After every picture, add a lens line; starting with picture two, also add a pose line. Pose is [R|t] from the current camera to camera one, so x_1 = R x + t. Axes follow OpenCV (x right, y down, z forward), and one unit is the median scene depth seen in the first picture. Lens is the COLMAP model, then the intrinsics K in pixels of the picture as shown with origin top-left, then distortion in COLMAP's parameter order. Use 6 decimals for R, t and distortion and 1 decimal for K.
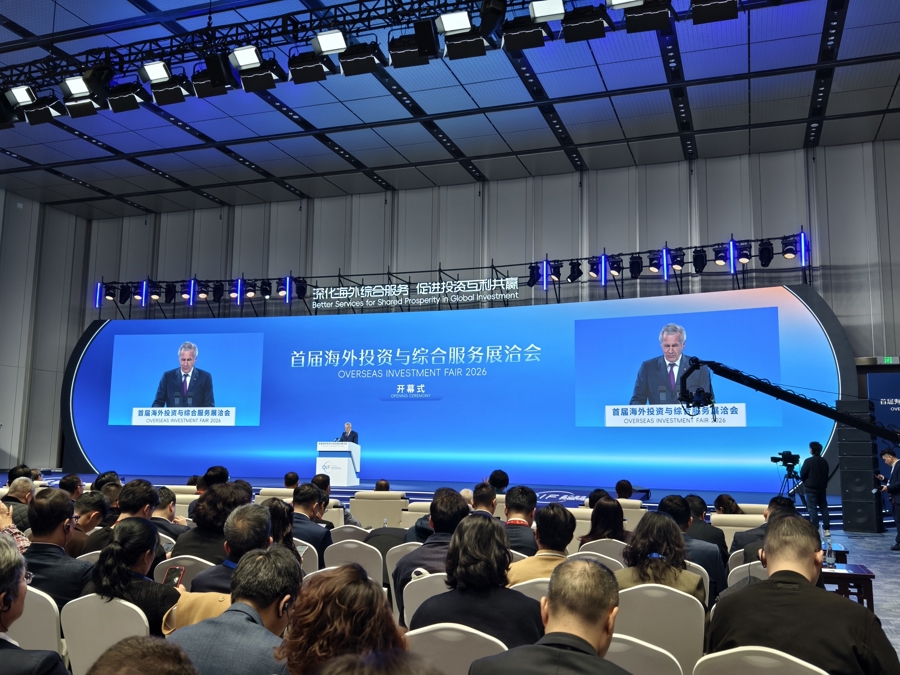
lens RADIAL K [[825.6, 0, 450.0], [0, 825.6, 337.5], [0, 0, 1]] dist [0.074347, -0.000913]
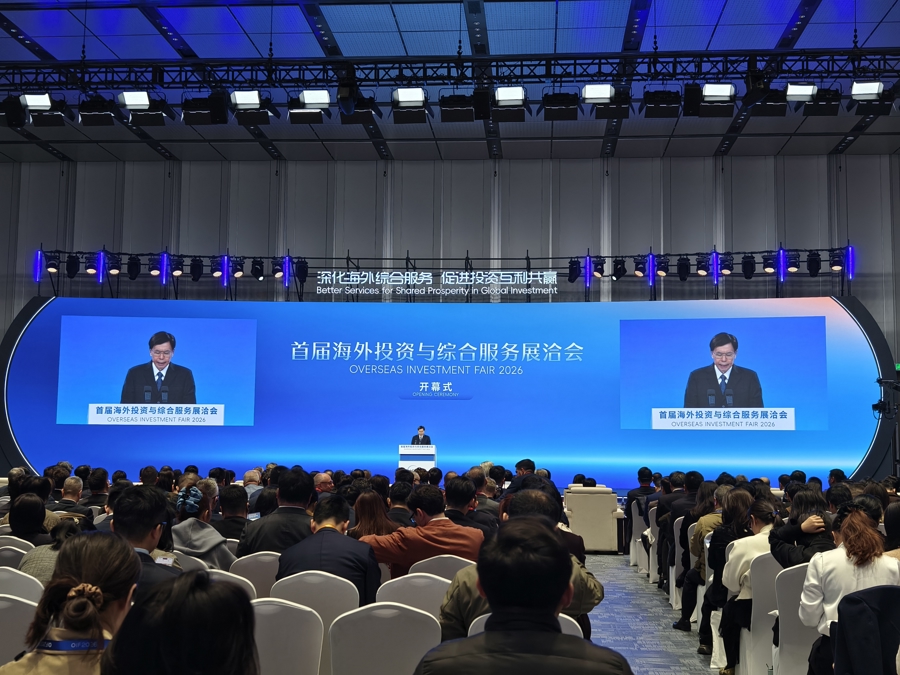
lens RADIAL K [[1120.7, 0, 450.0], [0, 1120.7, 337.5], [0, 0, 1]] dist [0.128576, 0.003583]
pose [[0.964000, 0.024394, 0.264780, -0.362781], [-0.033623, 0.998973, 0.030378, -0.031212], [-0.263767, -0.038187, 0.963830, -0.205019]]
